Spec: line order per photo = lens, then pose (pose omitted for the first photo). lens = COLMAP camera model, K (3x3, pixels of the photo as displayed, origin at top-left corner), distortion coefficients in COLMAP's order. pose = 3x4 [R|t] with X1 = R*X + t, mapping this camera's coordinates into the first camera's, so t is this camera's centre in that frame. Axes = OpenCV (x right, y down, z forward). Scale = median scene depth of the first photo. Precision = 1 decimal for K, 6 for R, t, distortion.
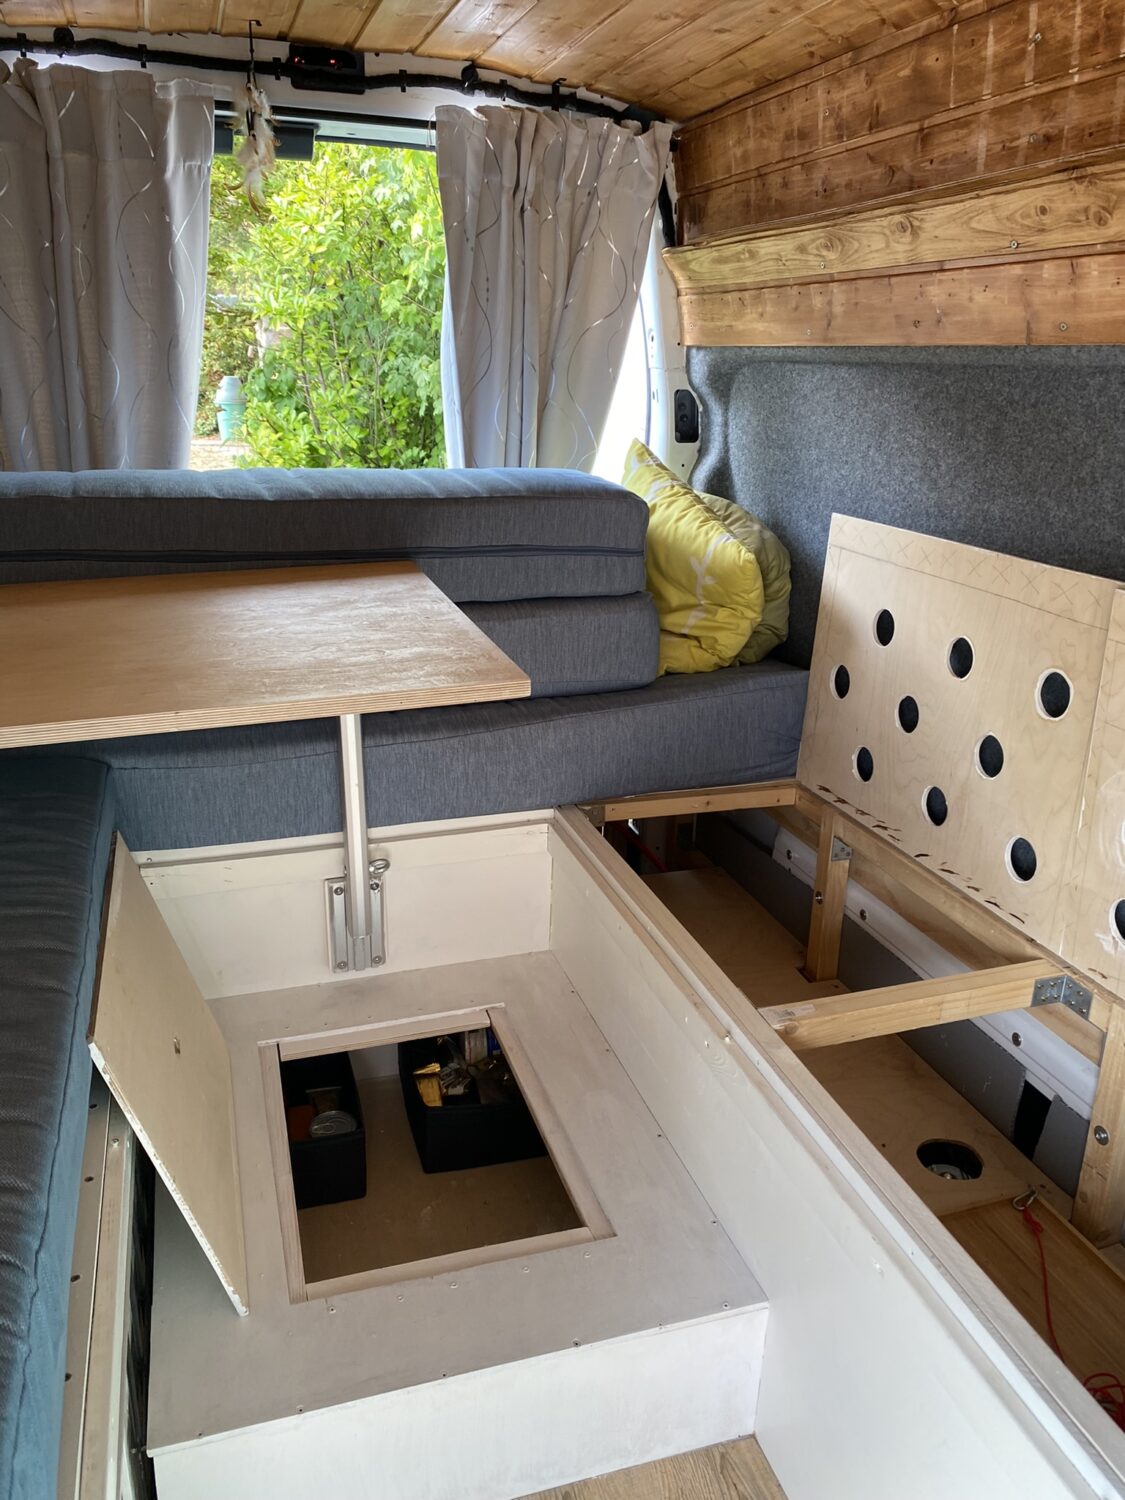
lens RADIAL K [[1161.8, 0, 562.5], [0, 1161.8, 750.0], [0, 0, 1]] dist [-0.007516, 0.005473]
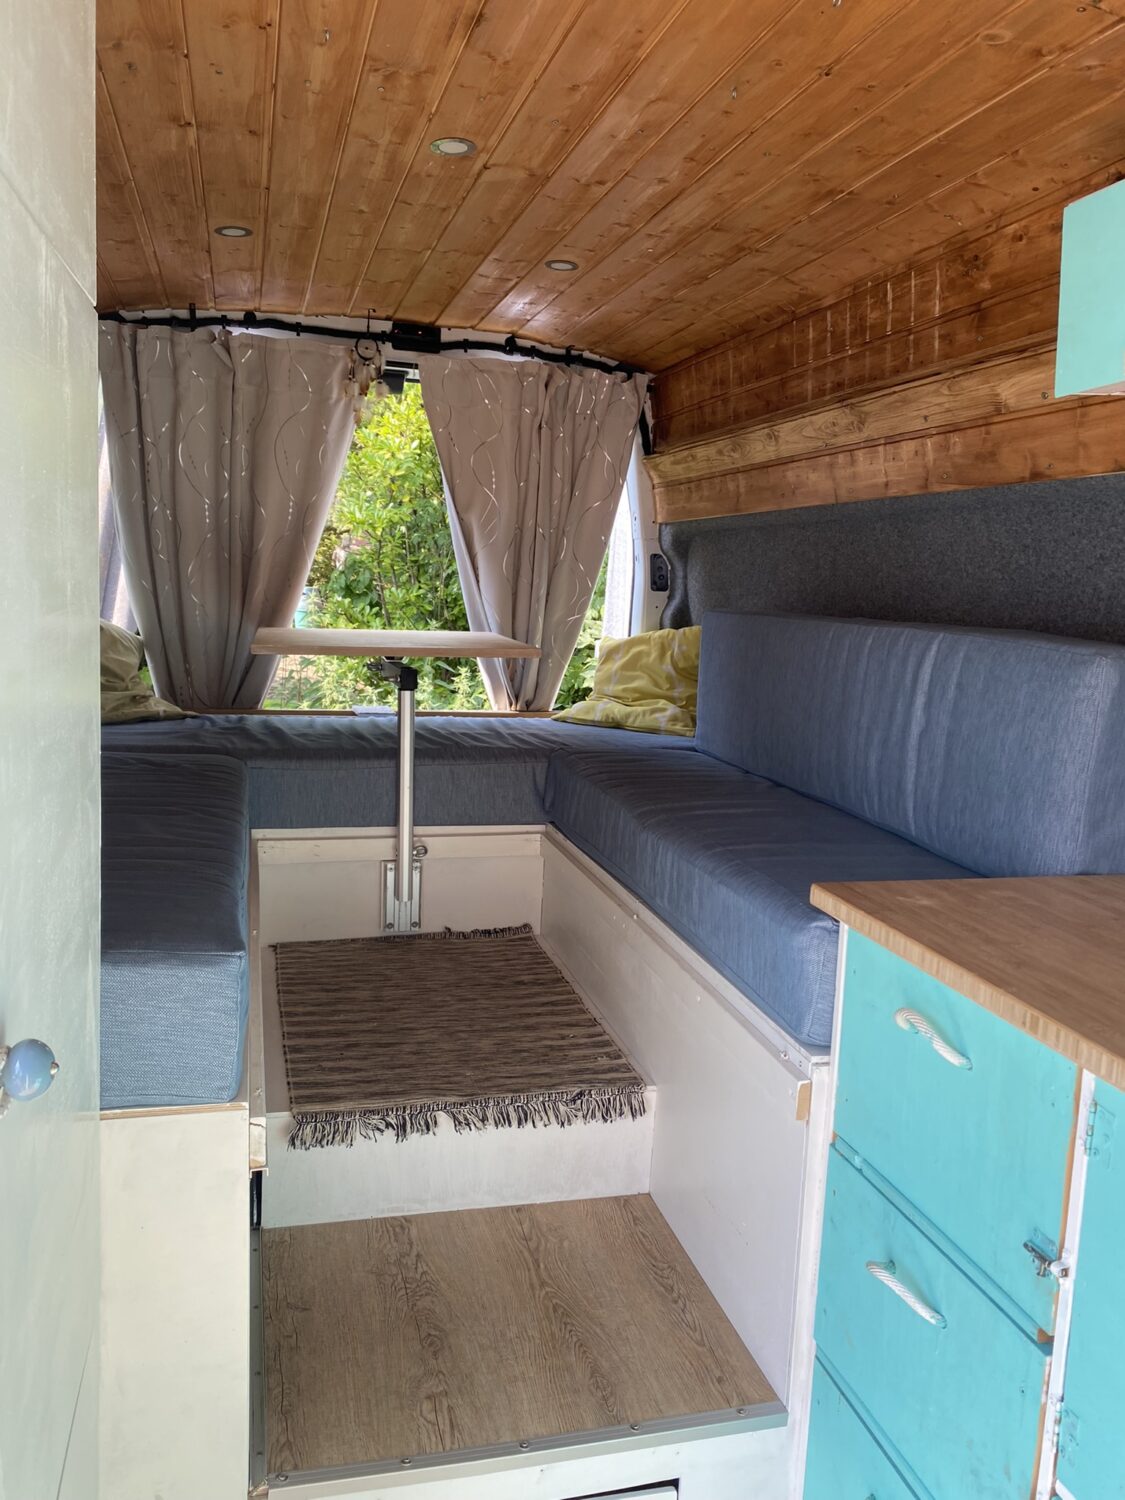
lens RADIAL K [[1147.1, 0, 563.1], [0, 1147.1, 757.8], [0, 0, 1]] dist [0.005113, -0.001877]
pose [[0.998584, 0.028890, -0.044670, 0.078772], [-0.036193, 0.984348, -0.172477, 0.224233], [0.038988, 0.173850, 0.984000, -0.408910]]
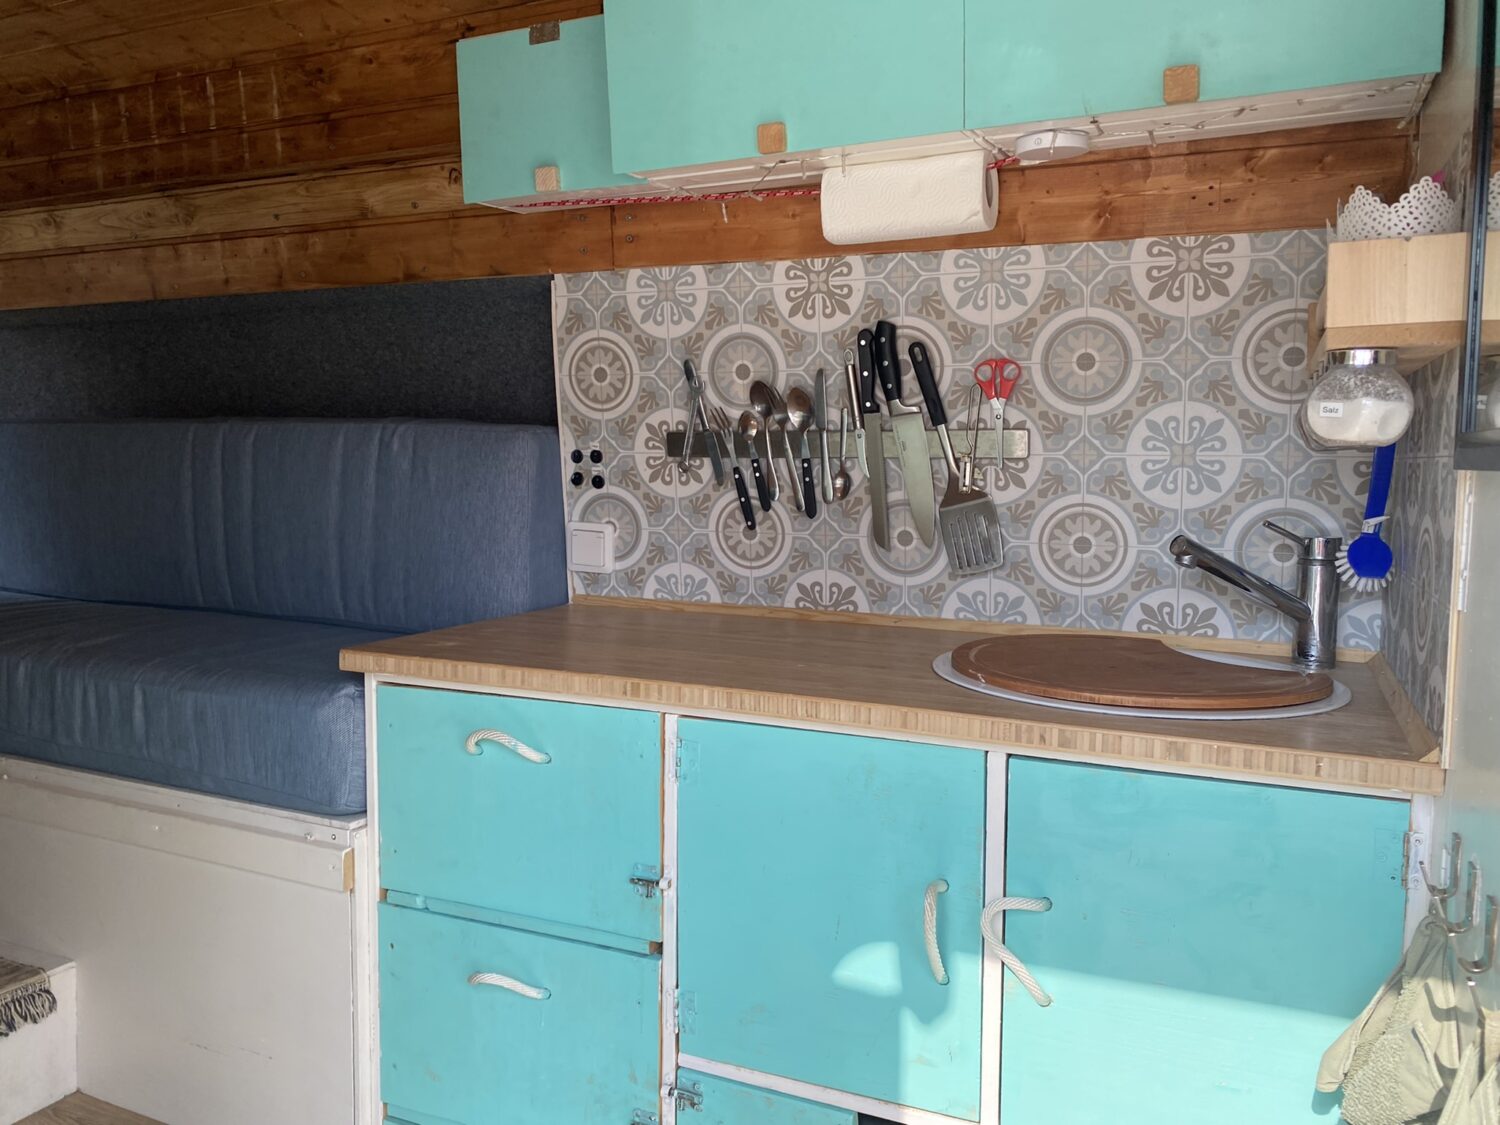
lens RADIAL K [[1161.8, 0, 750.0], [0, 1161.8, 562.5], [0, 0, 1]] dist [-0.007516, 0.005473]
pose [[0.676007, -0.075593, 0.733008, -0.164128], [0.237662, 0.963935, -0.119773, 0.271293], [-0.697518, 0.255175, 0.669592, -0.368653]]
